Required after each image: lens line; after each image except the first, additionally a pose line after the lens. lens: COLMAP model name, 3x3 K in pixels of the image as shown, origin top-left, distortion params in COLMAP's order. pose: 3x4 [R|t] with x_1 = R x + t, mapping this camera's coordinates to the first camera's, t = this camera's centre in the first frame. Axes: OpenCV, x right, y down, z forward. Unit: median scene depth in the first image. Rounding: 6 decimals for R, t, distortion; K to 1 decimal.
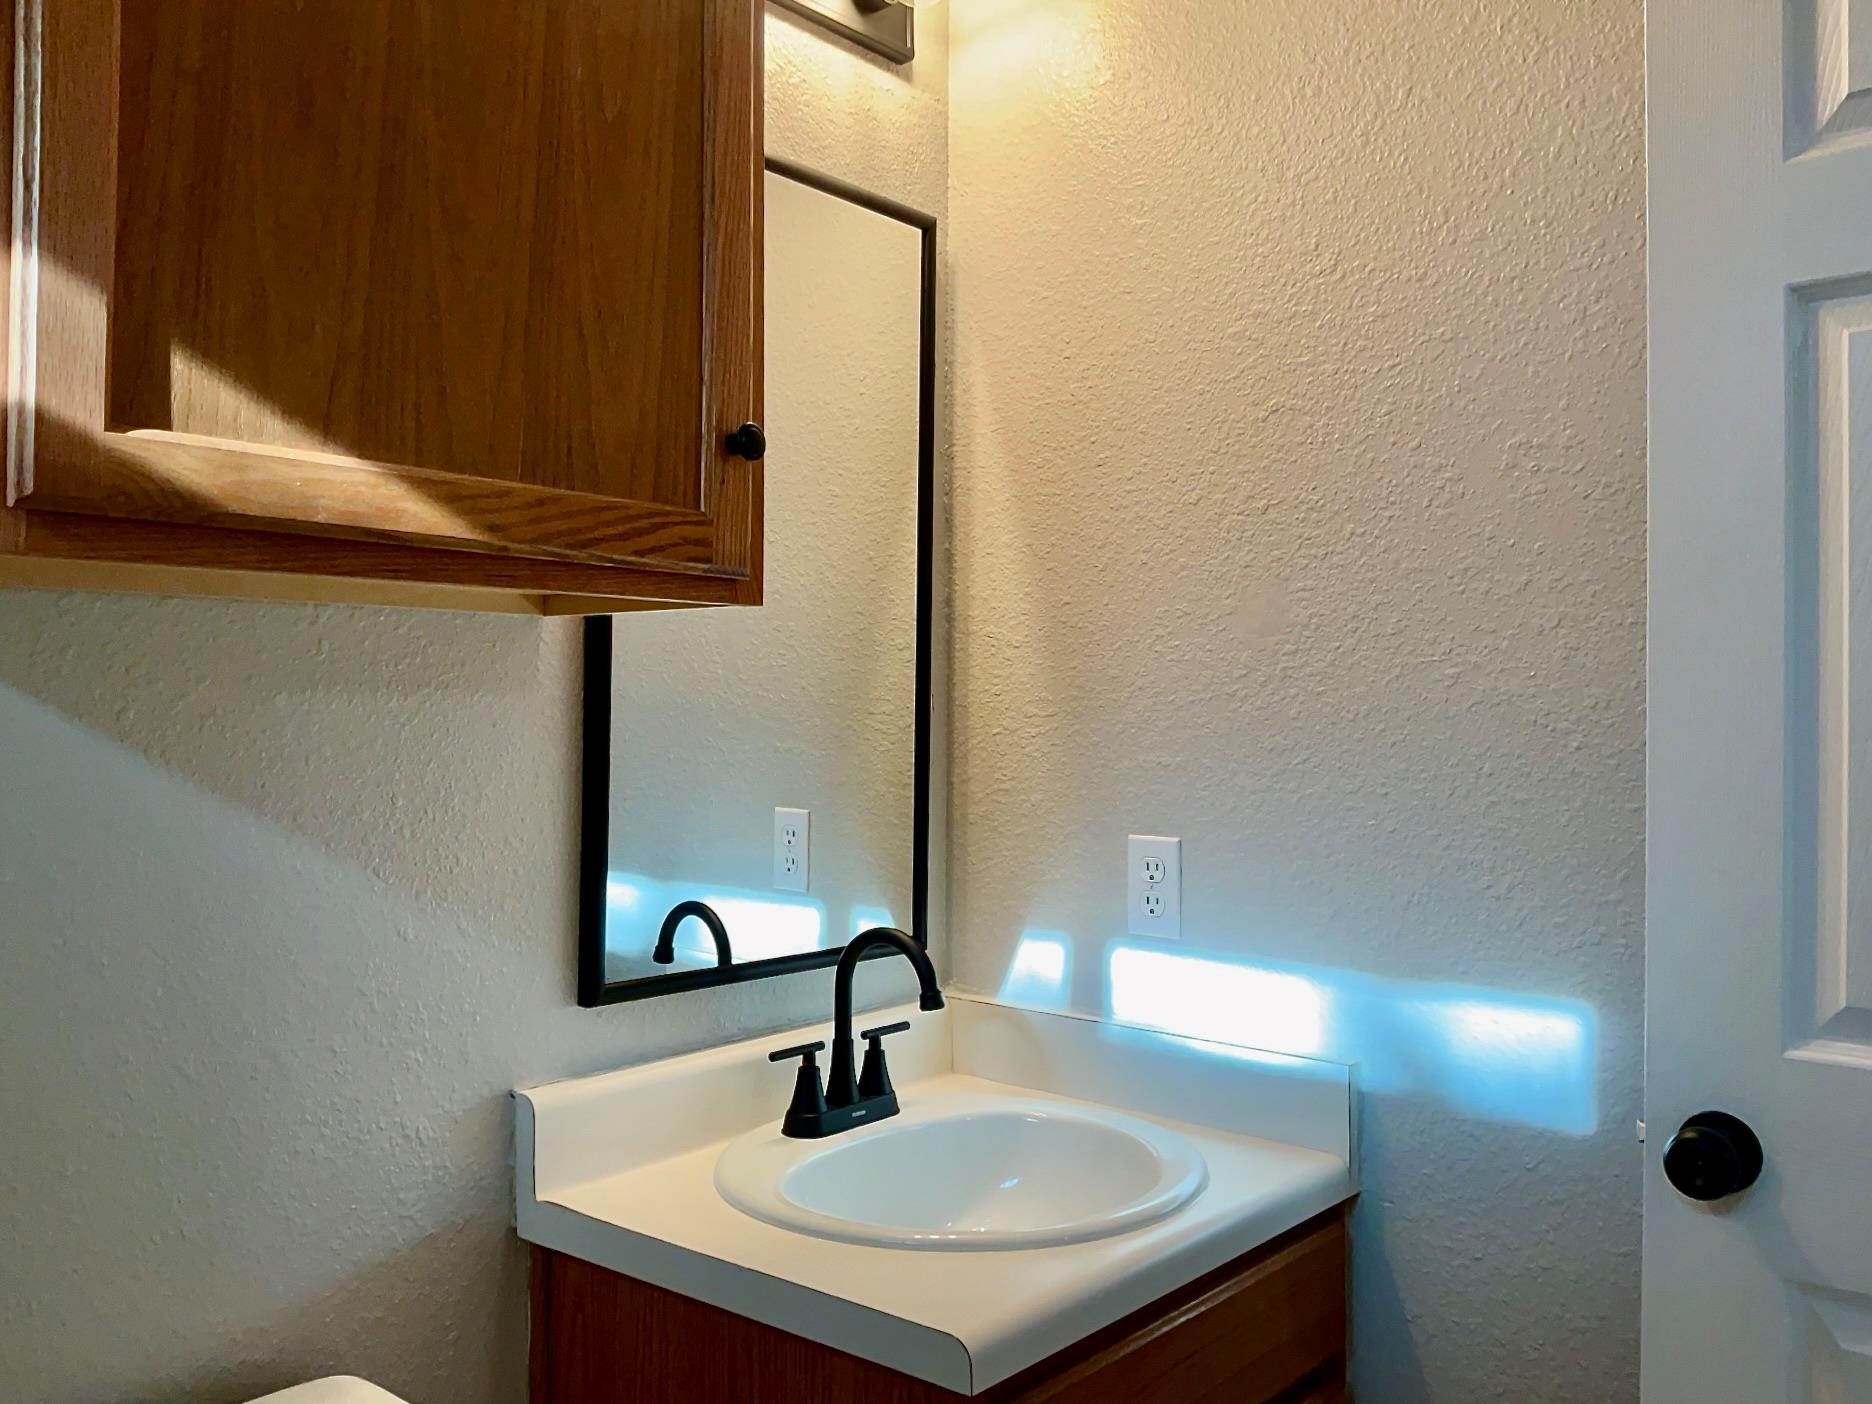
lens RADIAL K [[1512.3, 0, 937.1], [0, 1512.3, 703.6], [0, 0, 1]] dist [0.009441, -0.021759]
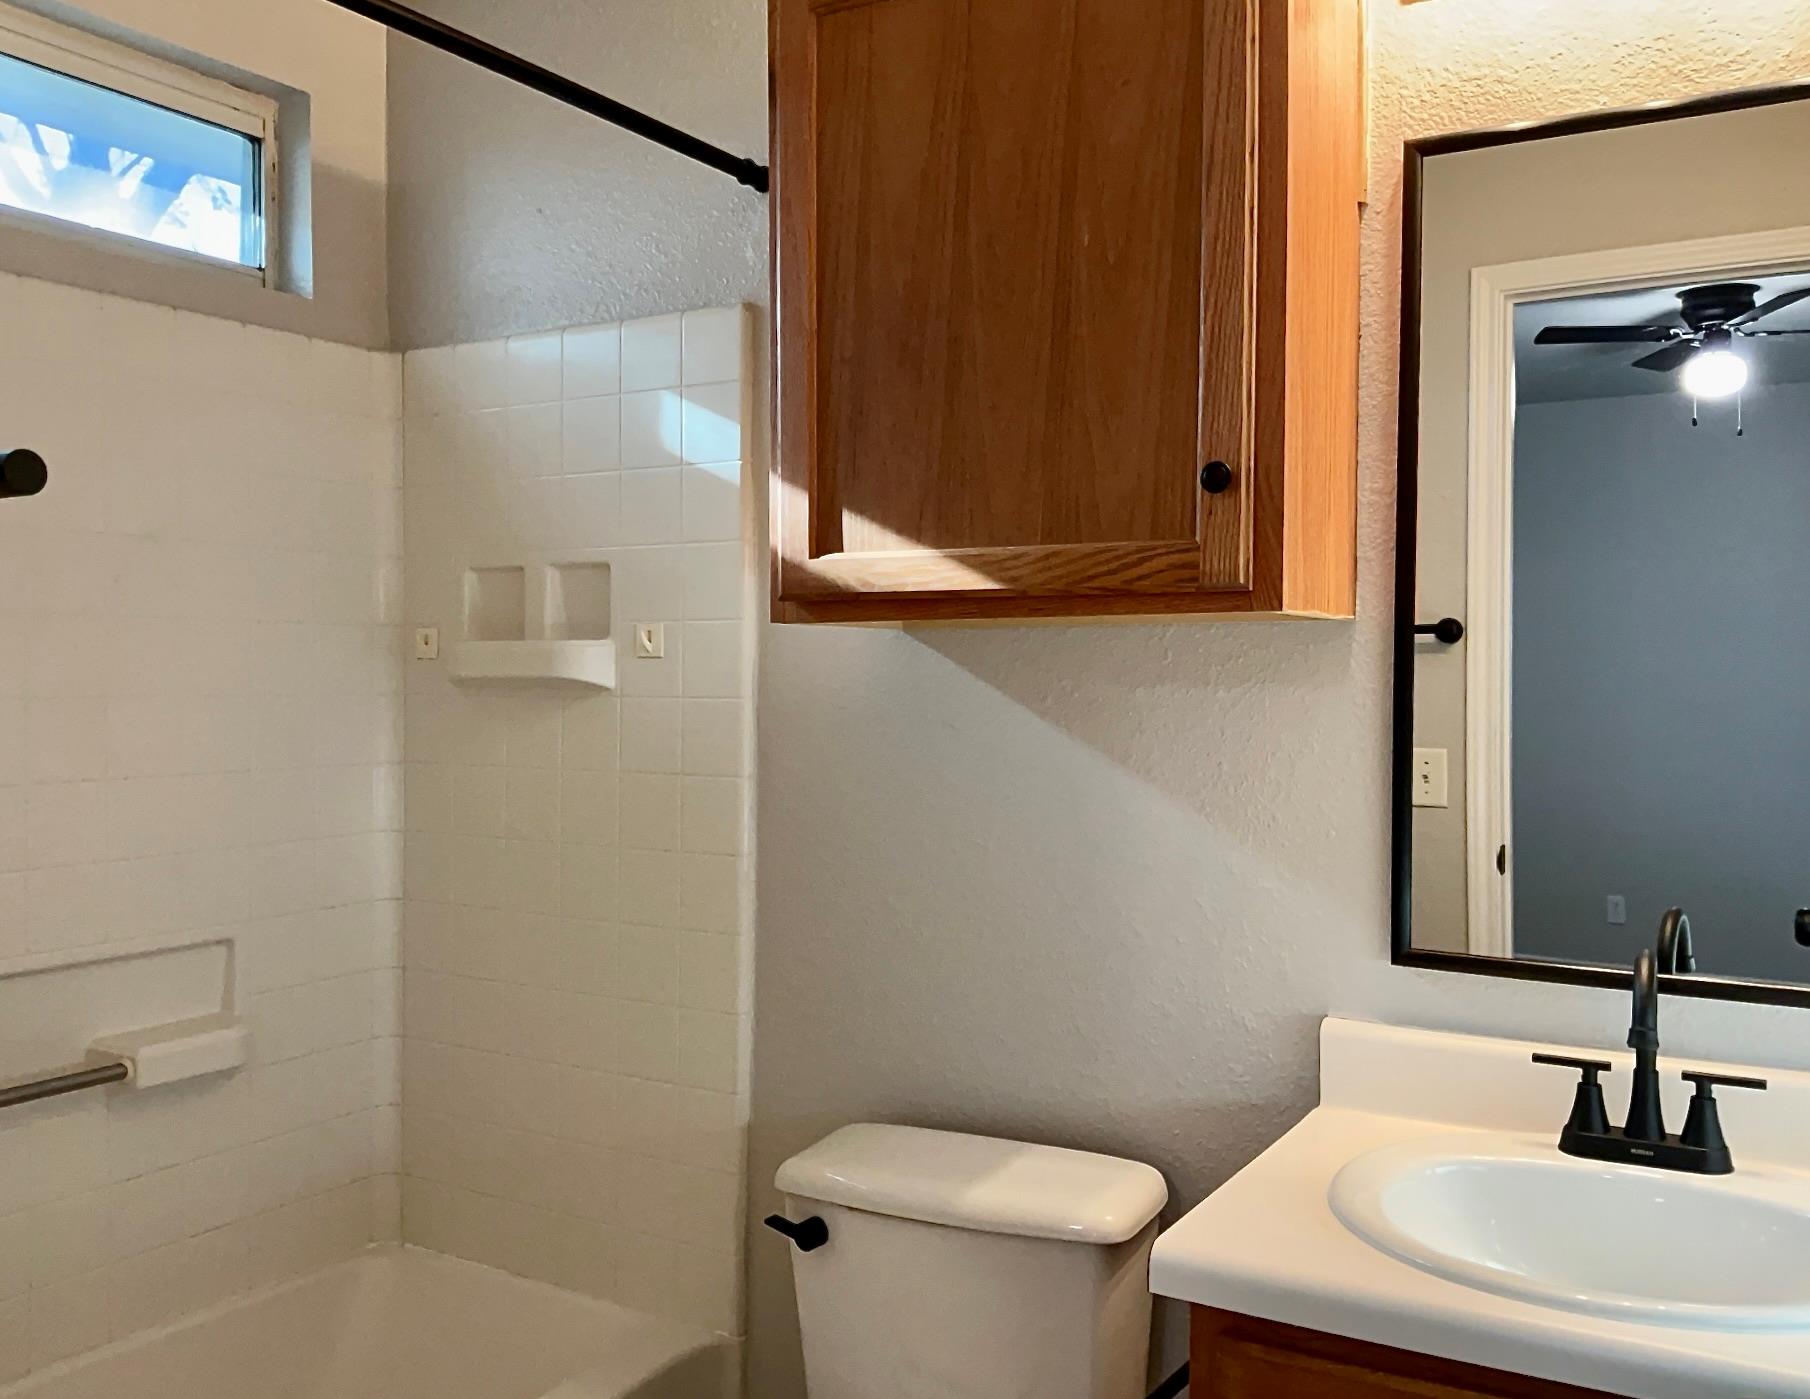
lens RADIAL K [[1508.8, 0, 901.2], [0, 1508.8, 689.2], [0, 0, 1]] dist [-0.014313, -0.013421]
pose [[0.134428, 0.003964, -0.990915, 1.044105], [0.002629, 0.999987, 0.004357, -0.012415], [0.990920, -0.003191, 0.134416, 0.610736]]
